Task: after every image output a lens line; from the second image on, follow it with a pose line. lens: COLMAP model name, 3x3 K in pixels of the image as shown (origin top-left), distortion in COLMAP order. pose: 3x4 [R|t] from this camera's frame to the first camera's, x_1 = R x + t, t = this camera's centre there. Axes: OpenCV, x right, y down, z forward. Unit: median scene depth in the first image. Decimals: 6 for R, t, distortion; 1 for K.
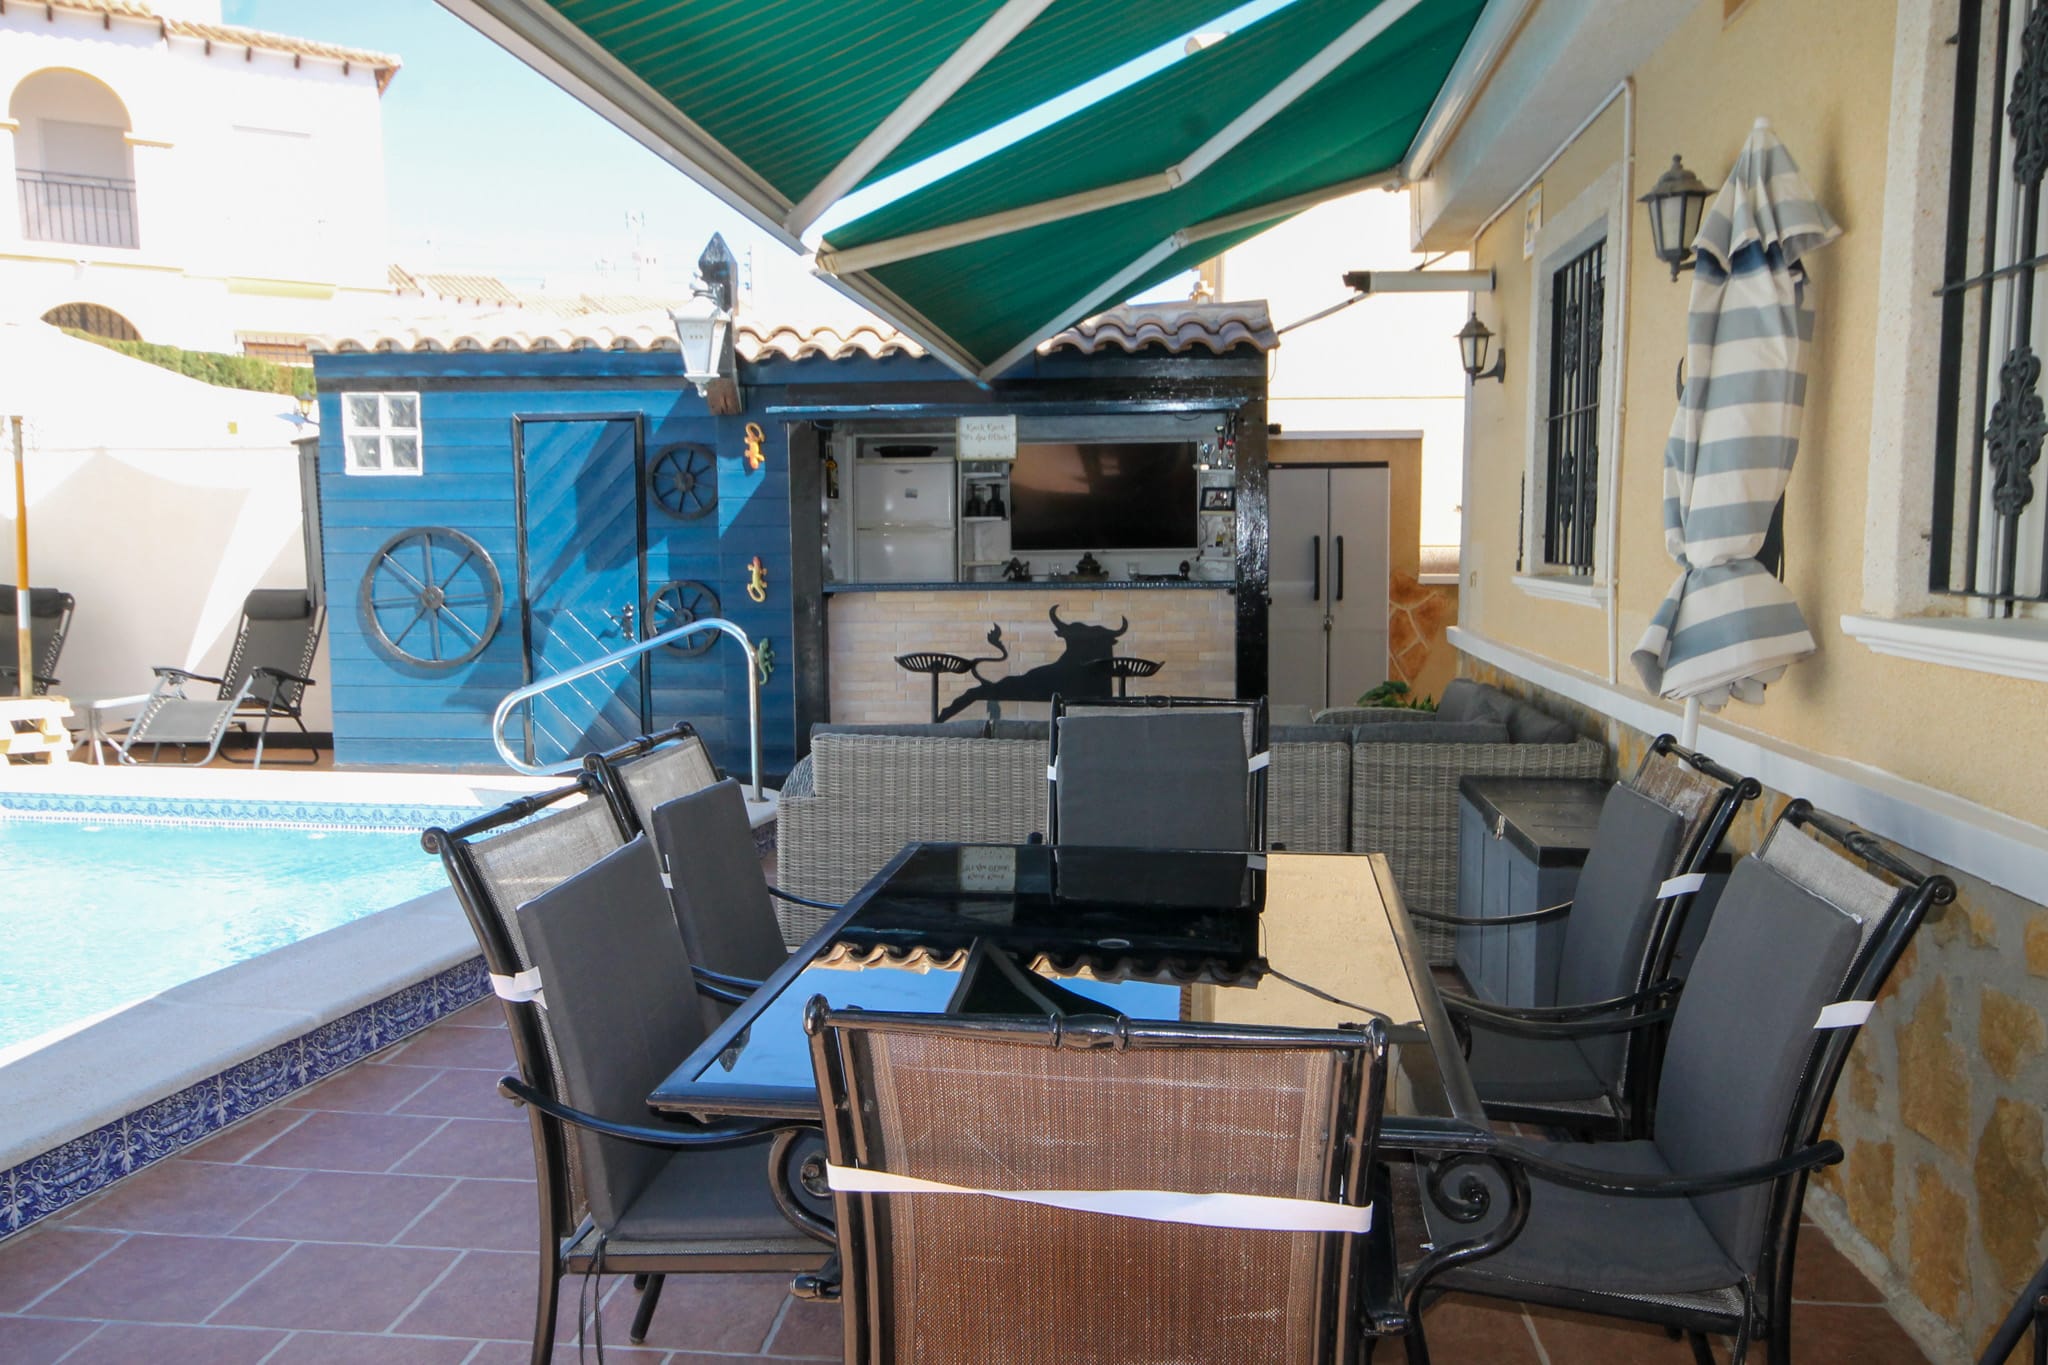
lens RADIAL K [[1645.7, 0, 980.1], [0, 1645.7, 680.8], [0, 0, 1]] dist [0.034254, 0.046575]
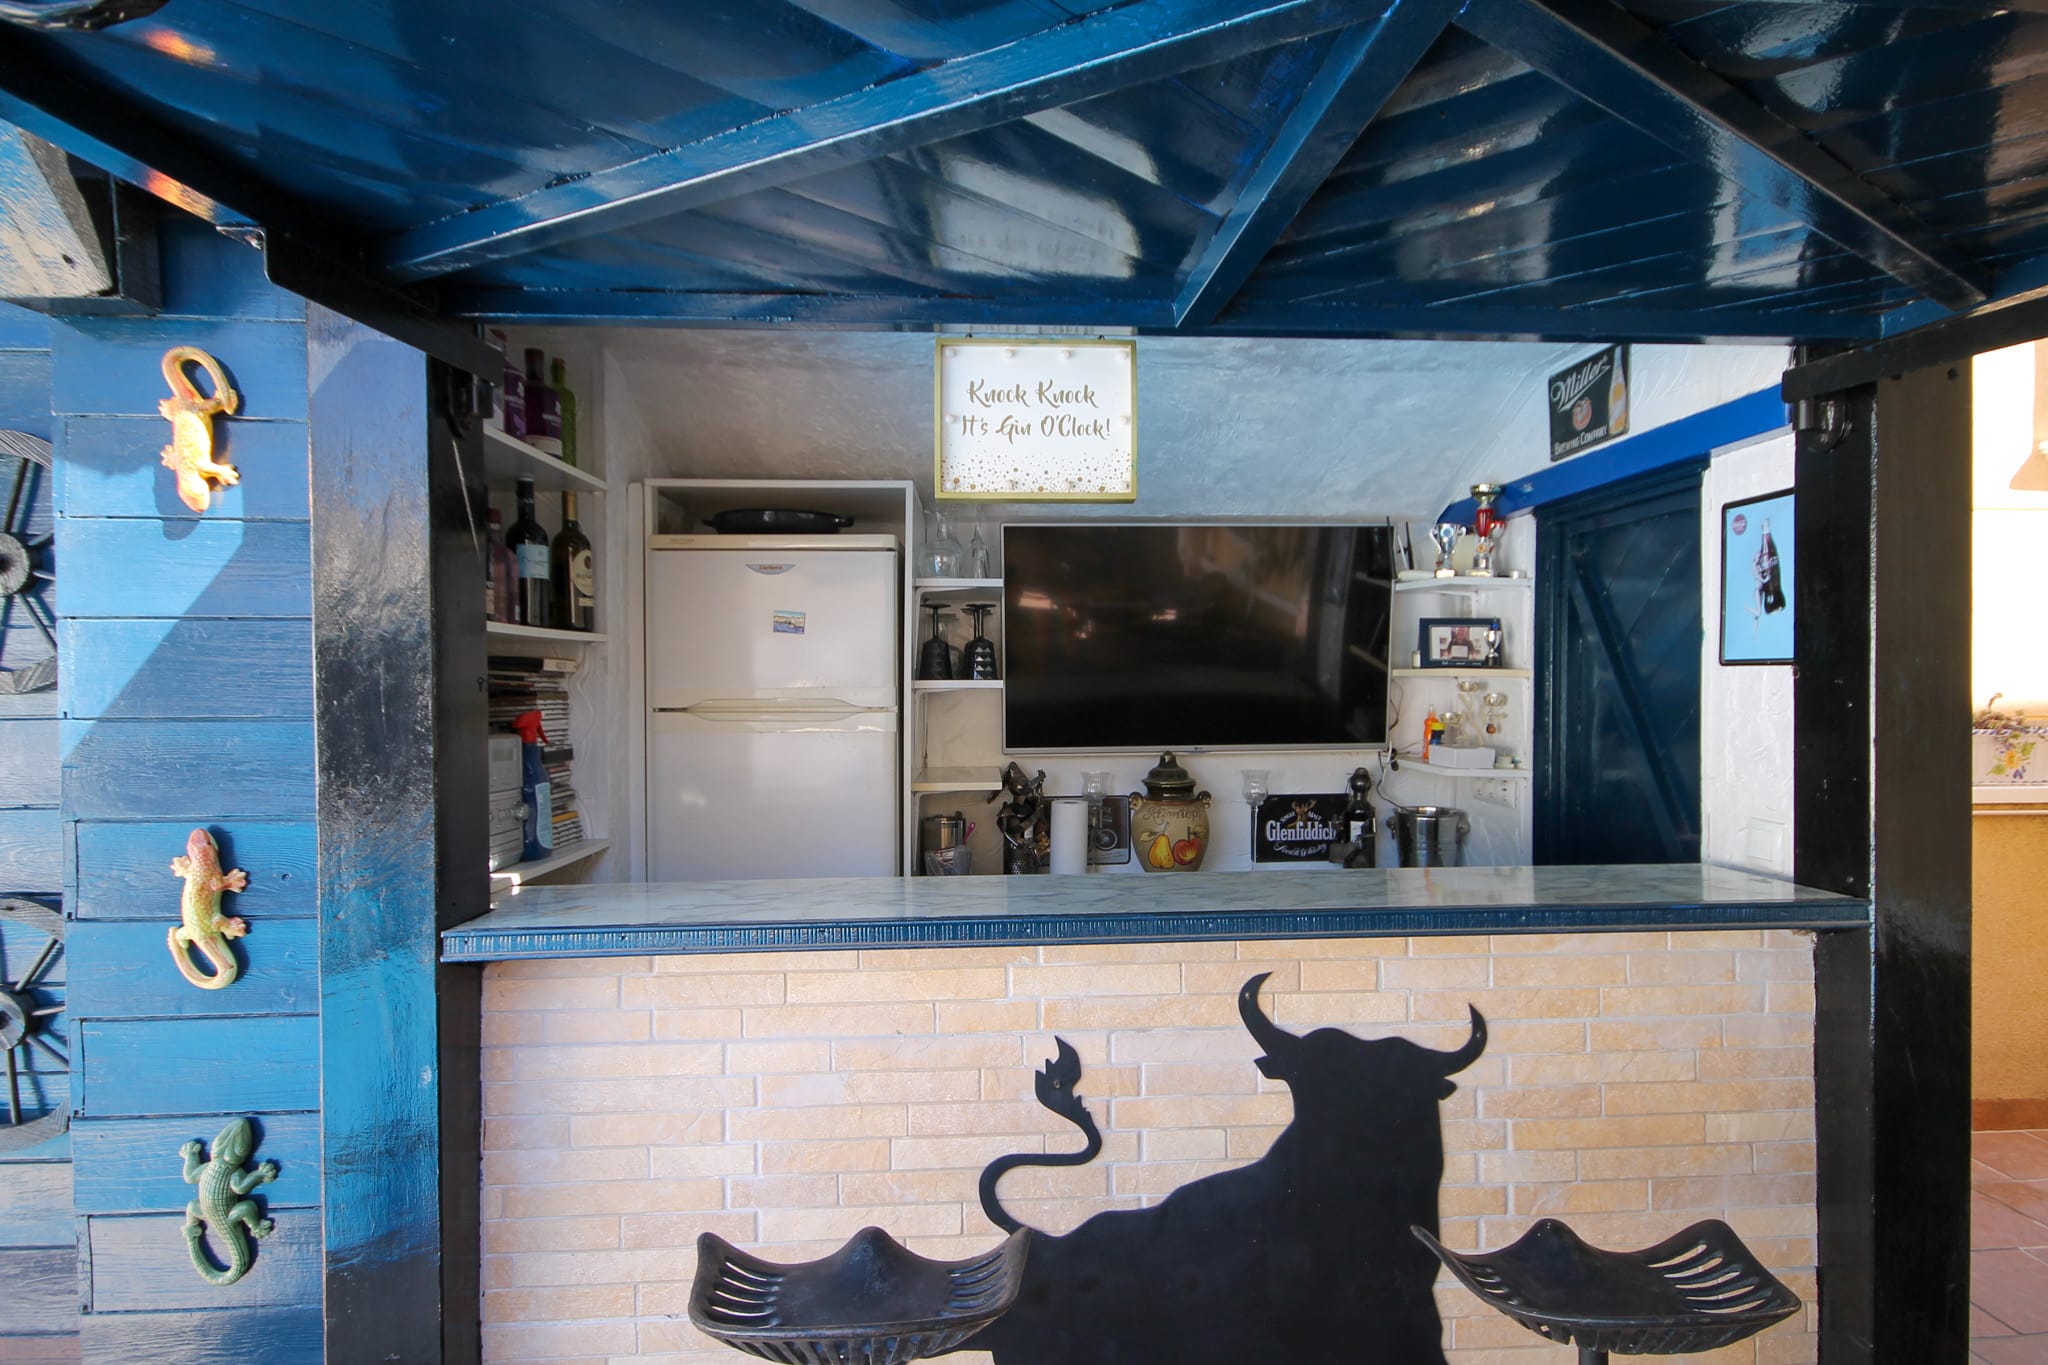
lens RADIAL K [[1090.4, 0, 1040.2], [0, 1090.4, 700.5], [0, 0, 1]] dist [0.003776, 0.002366]
pose [[0.986872, 0.001373, 0.161500, -0.025977], [0.010047, 0.997506, -0.069870, -0.079386], [-0.161193, 0.070575, 0.984396, 0.767395]]
